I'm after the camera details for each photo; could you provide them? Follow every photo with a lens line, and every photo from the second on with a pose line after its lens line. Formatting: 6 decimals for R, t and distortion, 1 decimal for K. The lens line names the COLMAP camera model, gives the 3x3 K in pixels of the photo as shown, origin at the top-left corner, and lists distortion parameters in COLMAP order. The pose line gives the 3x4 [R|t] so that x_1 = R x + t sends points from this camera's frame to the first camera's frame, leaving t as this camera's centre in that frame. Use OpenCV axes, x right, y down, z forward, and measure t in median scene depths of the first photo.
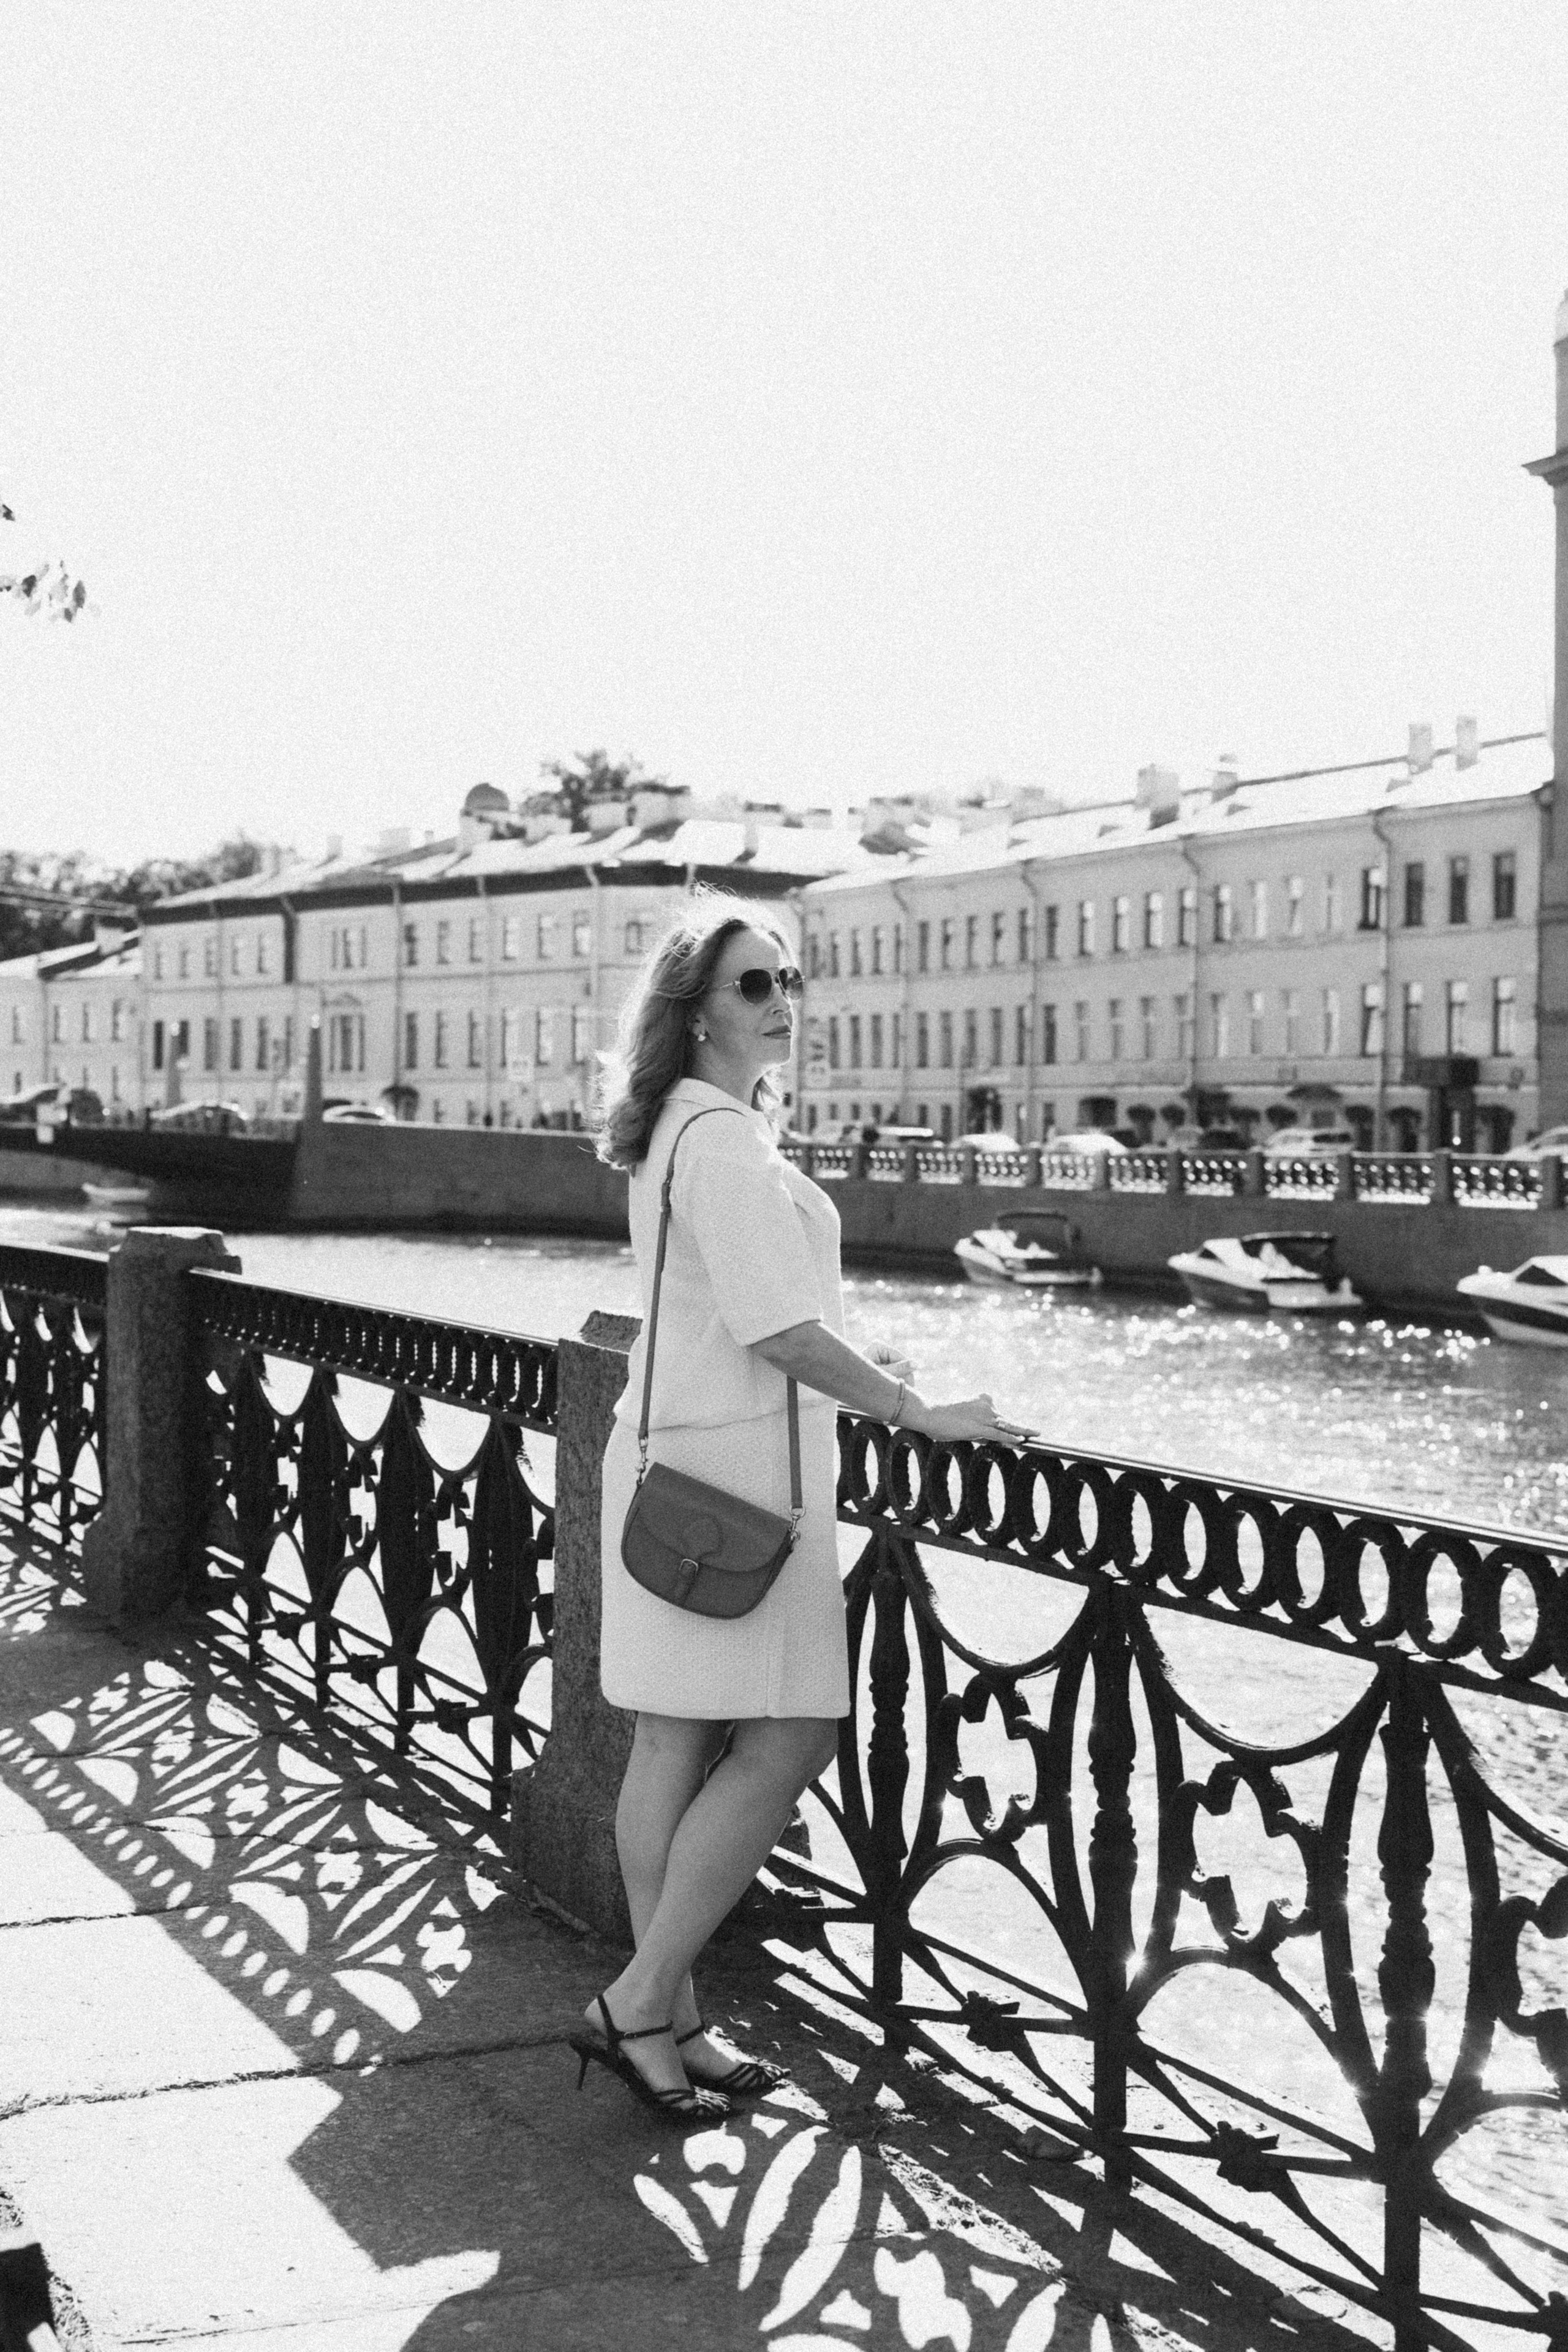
lens RADIAL K [[3787.7, 0, 784.4], [0, 3787.7, 1212.3], [0, 0, 1]] dist [0.026255, -0.017698]
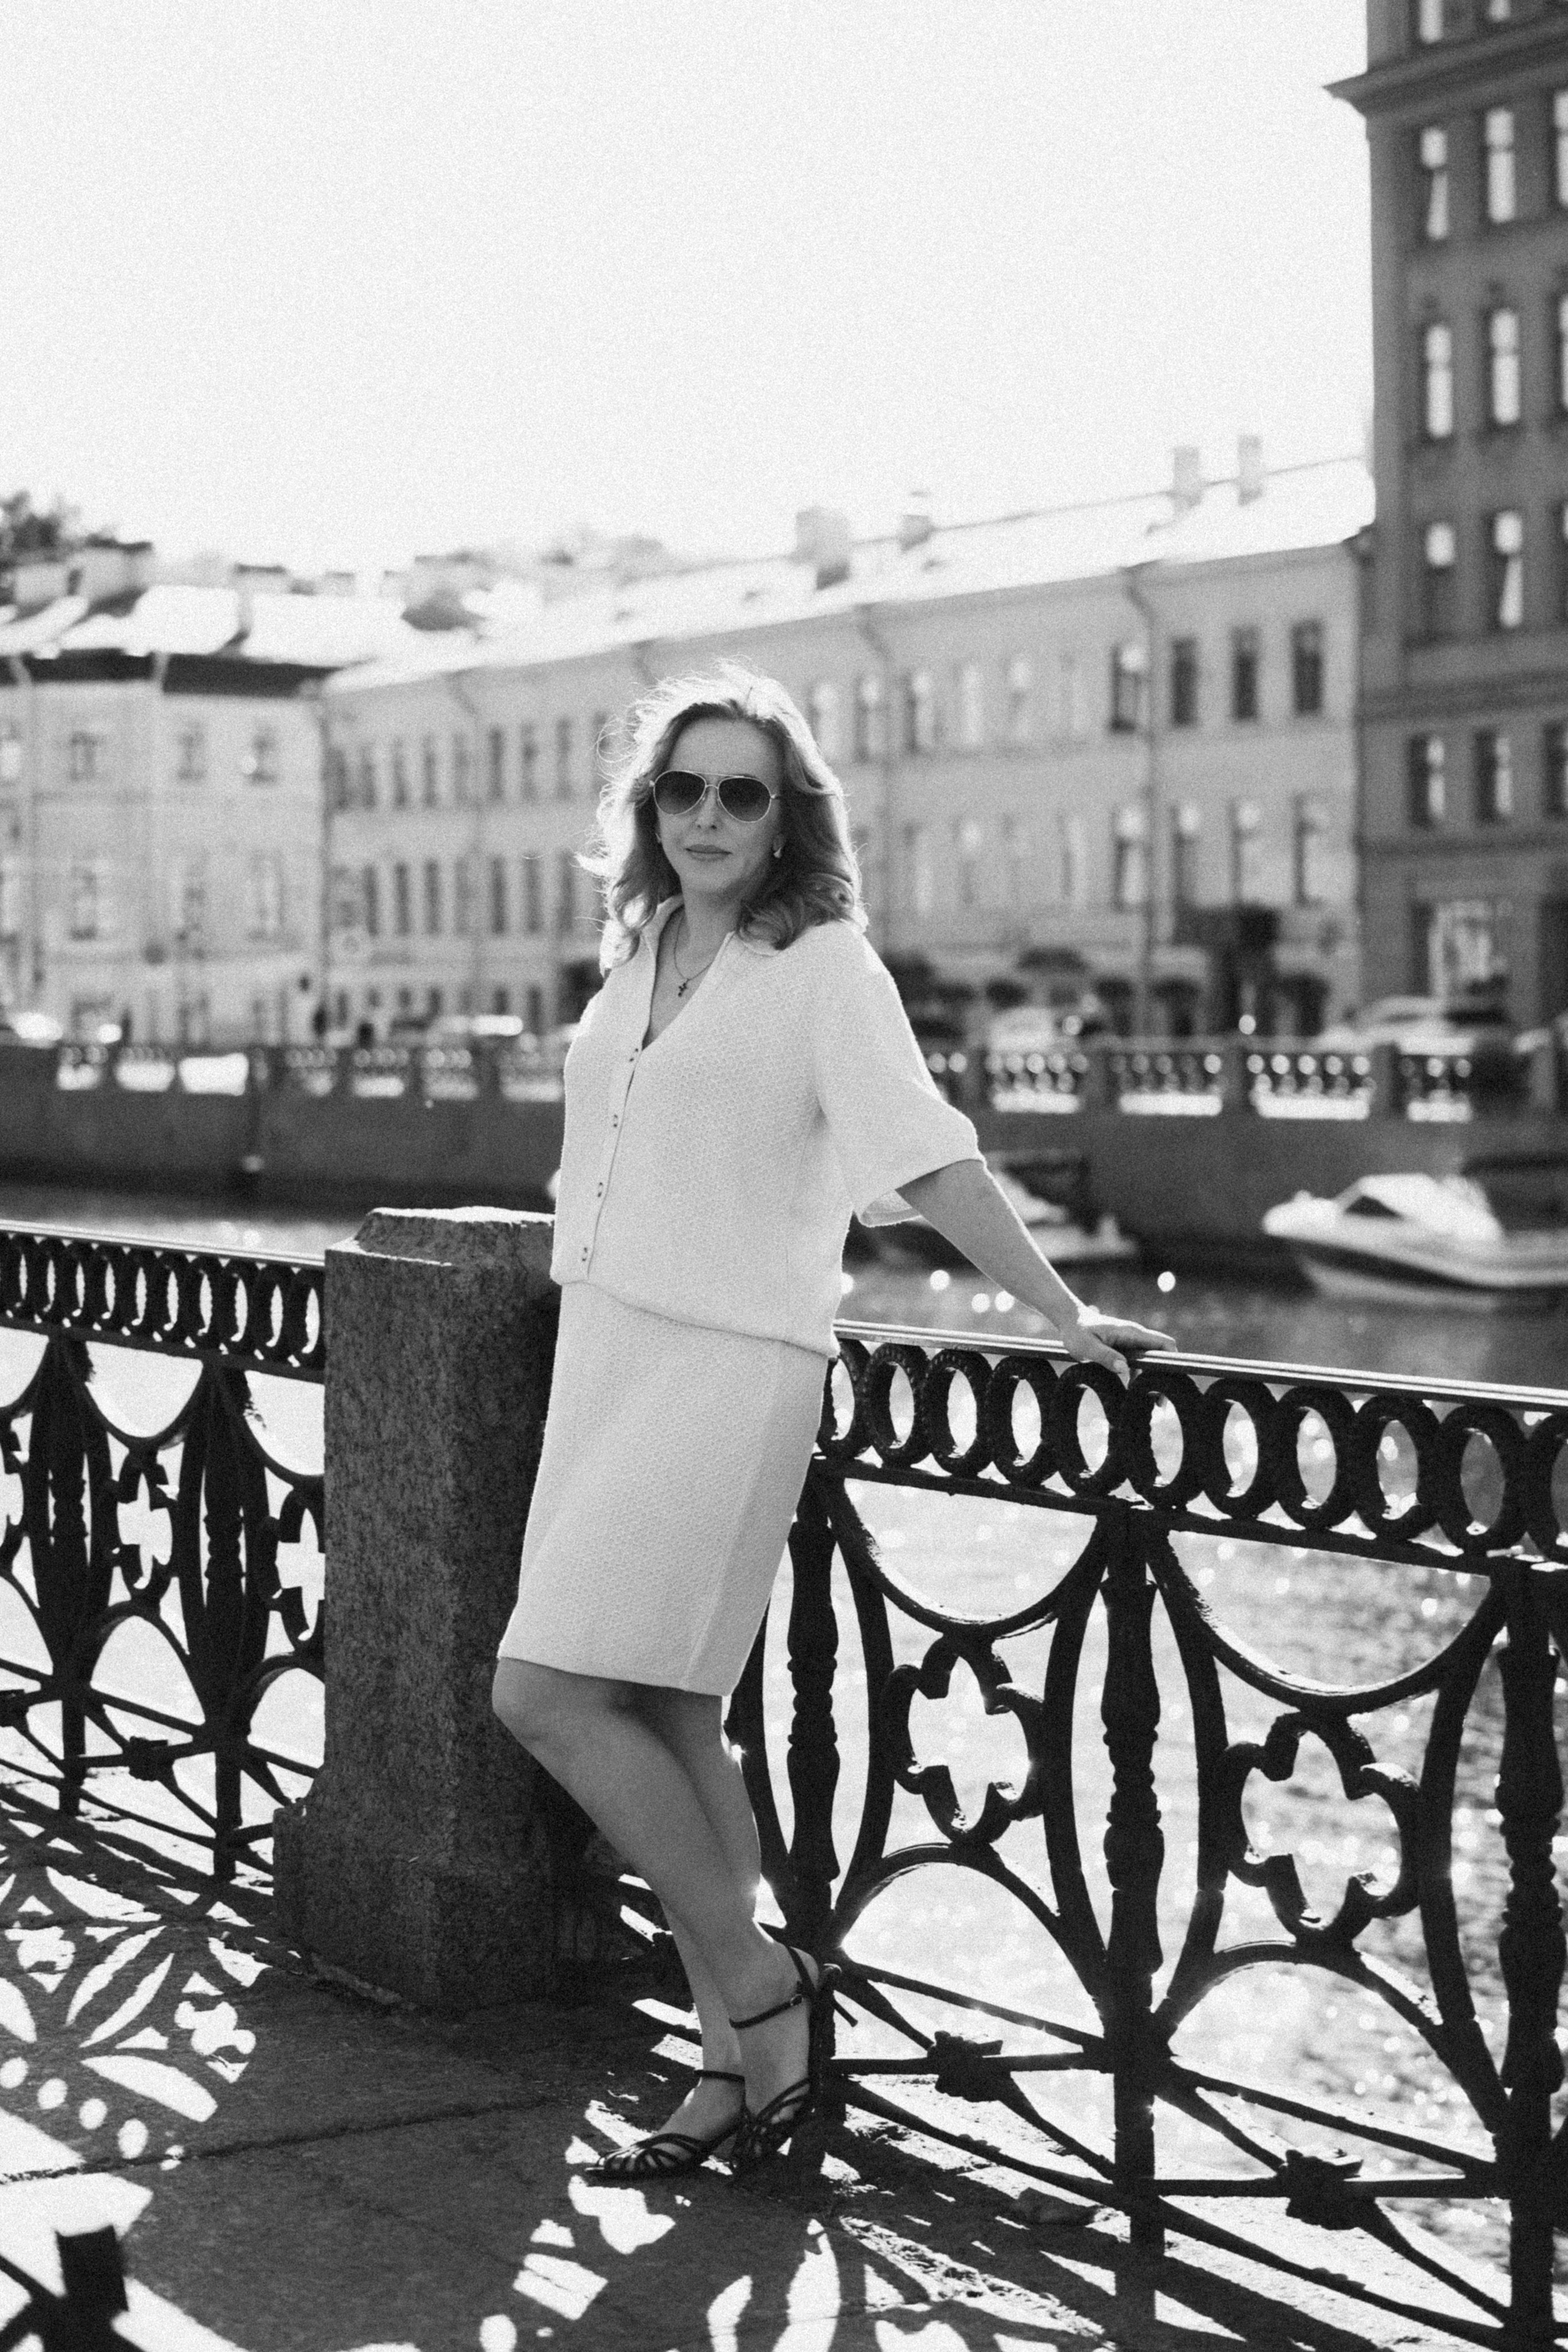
lens RADIAL K [[5377.0, 0, 784.0], [0, 5377.0, 1176.0], [0, 0, 1]] dist [-0.055339, 0.055327]
pose [[0.995622, -0.020271, 0.091249, -0.058425], [0.019684, 0.999779, 0.007335, 0.010706], [-0.091378, -0.005507, 0.995801, -0.089852]]
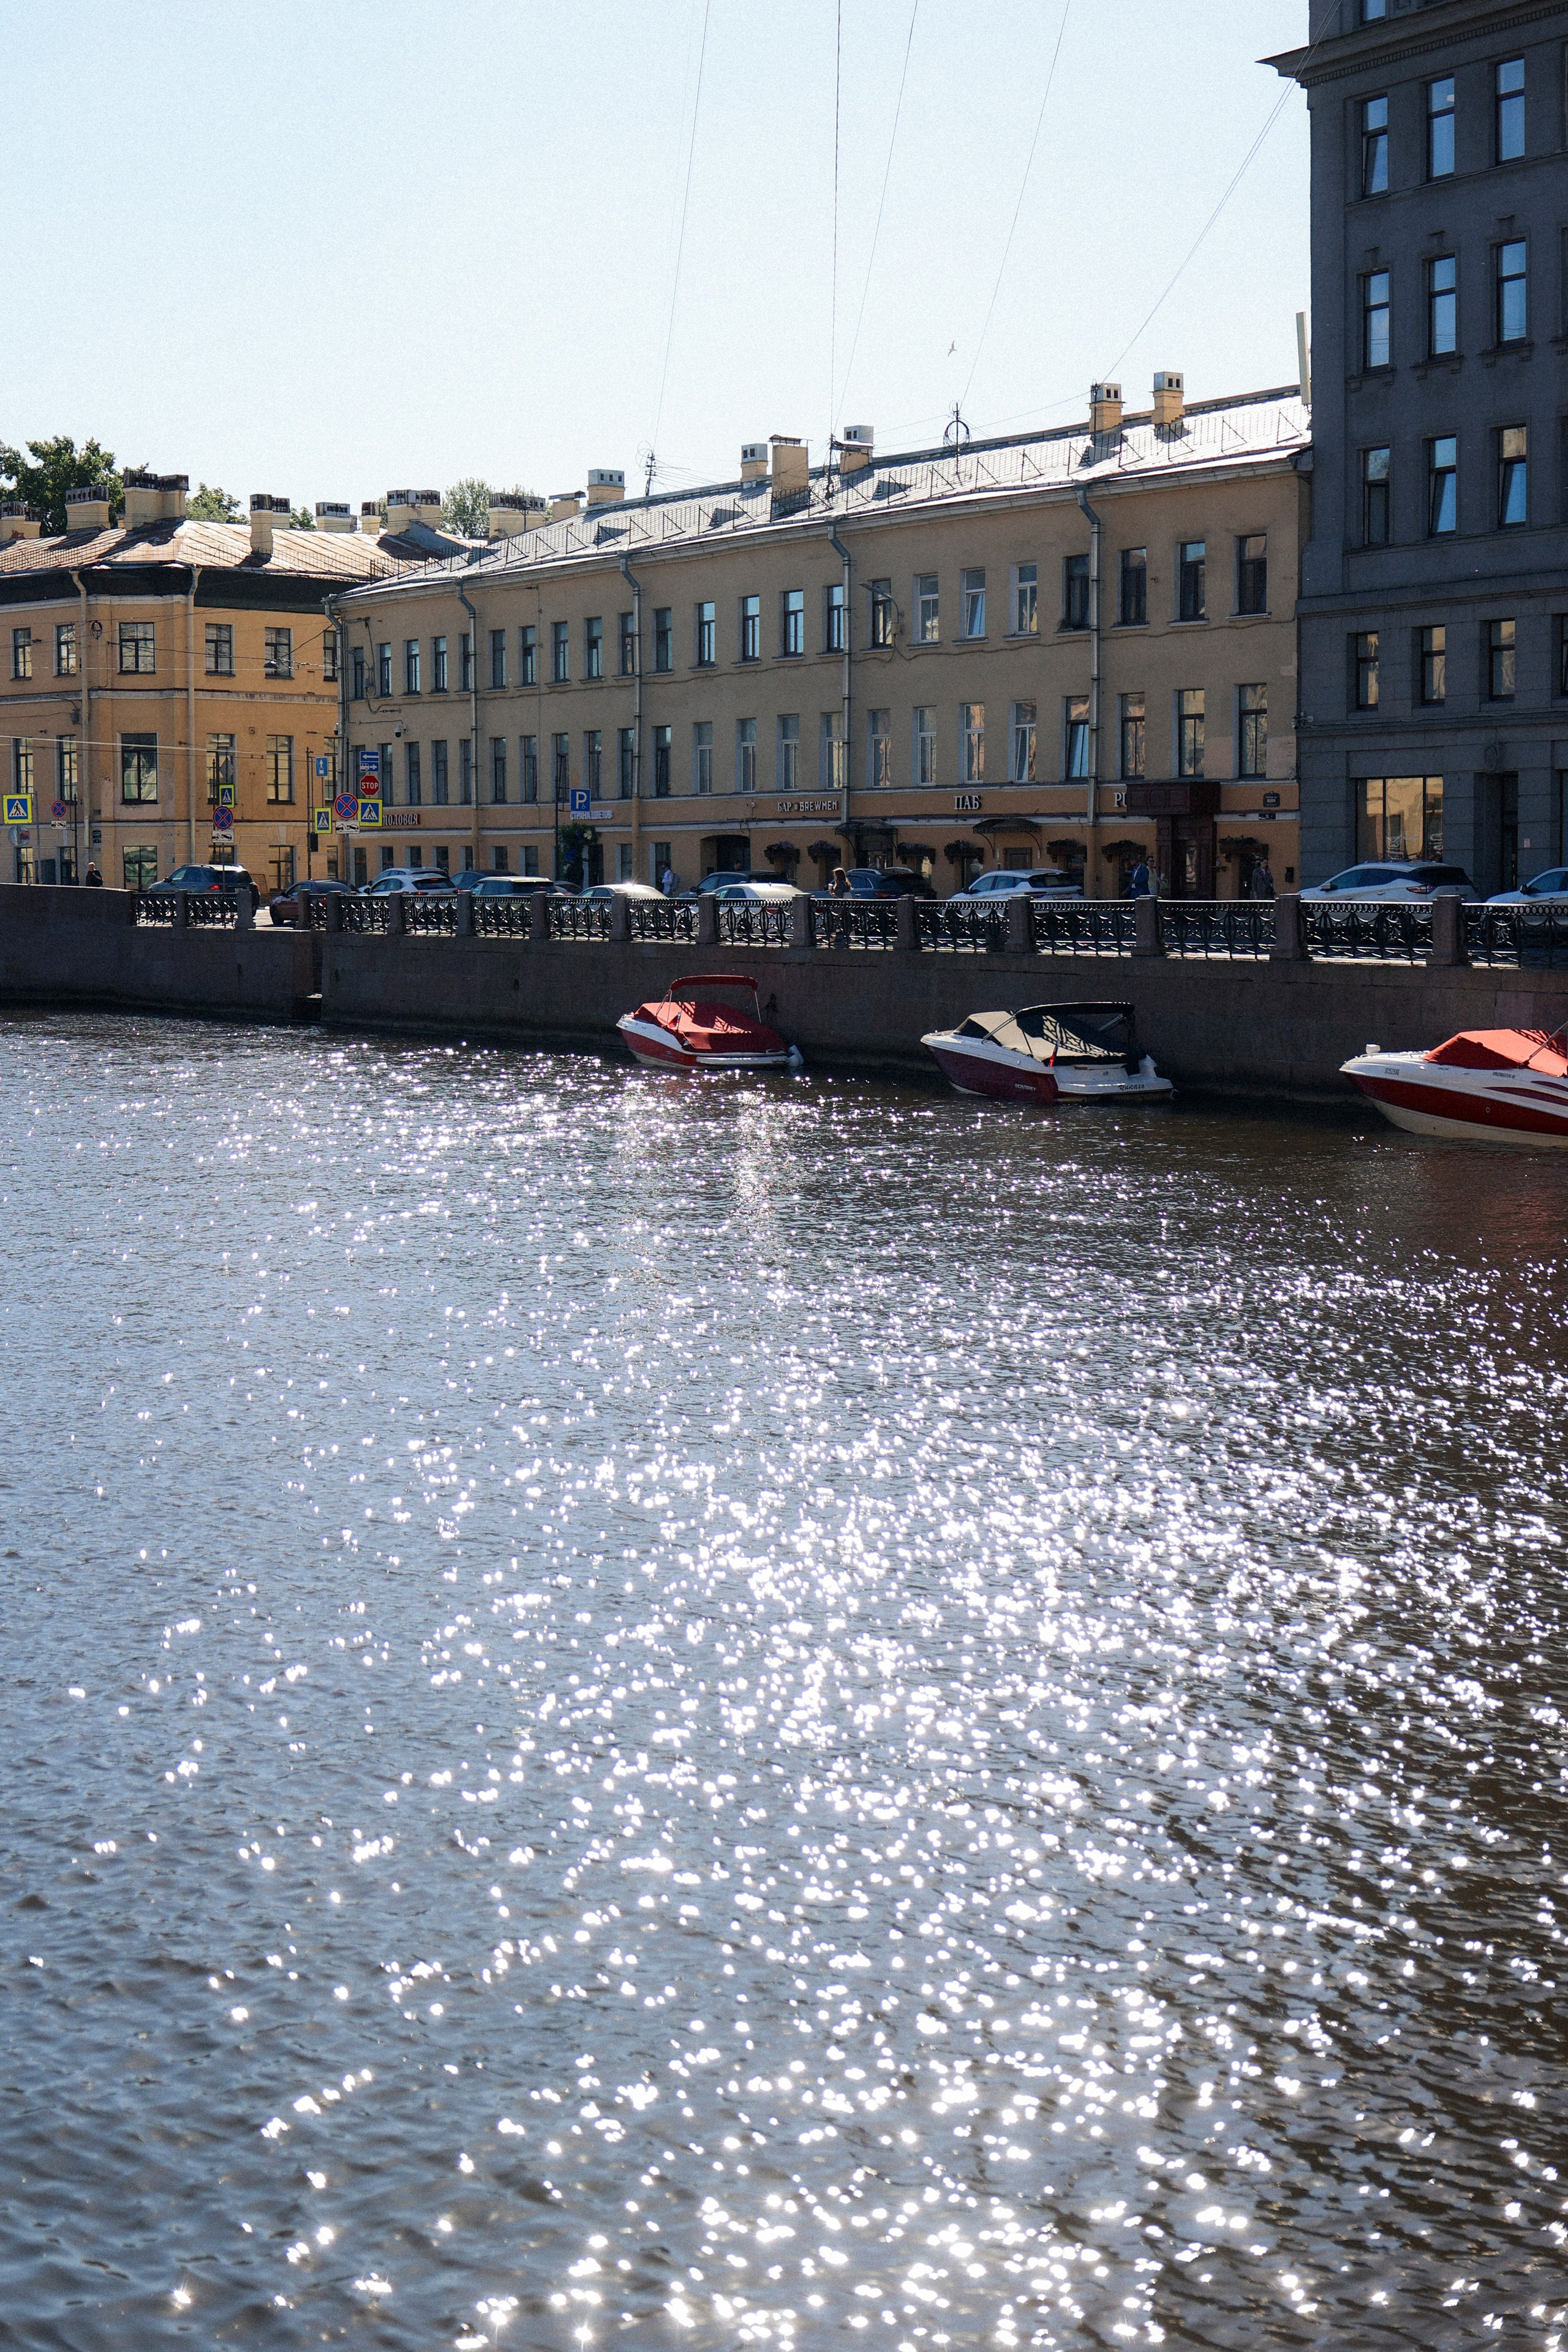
lens RADIAL K [[3969.4, 0, 784.0], [0, 3969.4, 1176.0], [0, 0, 1]] dist [0.001573, -0.087436]
pose [[0.989655, -0.025332, 0.141212, -0.554592], [0.017575, 0.998281, 0.055908, -0.066311], [-0.142385, -0.052848, 0.988399, 2.137518]]
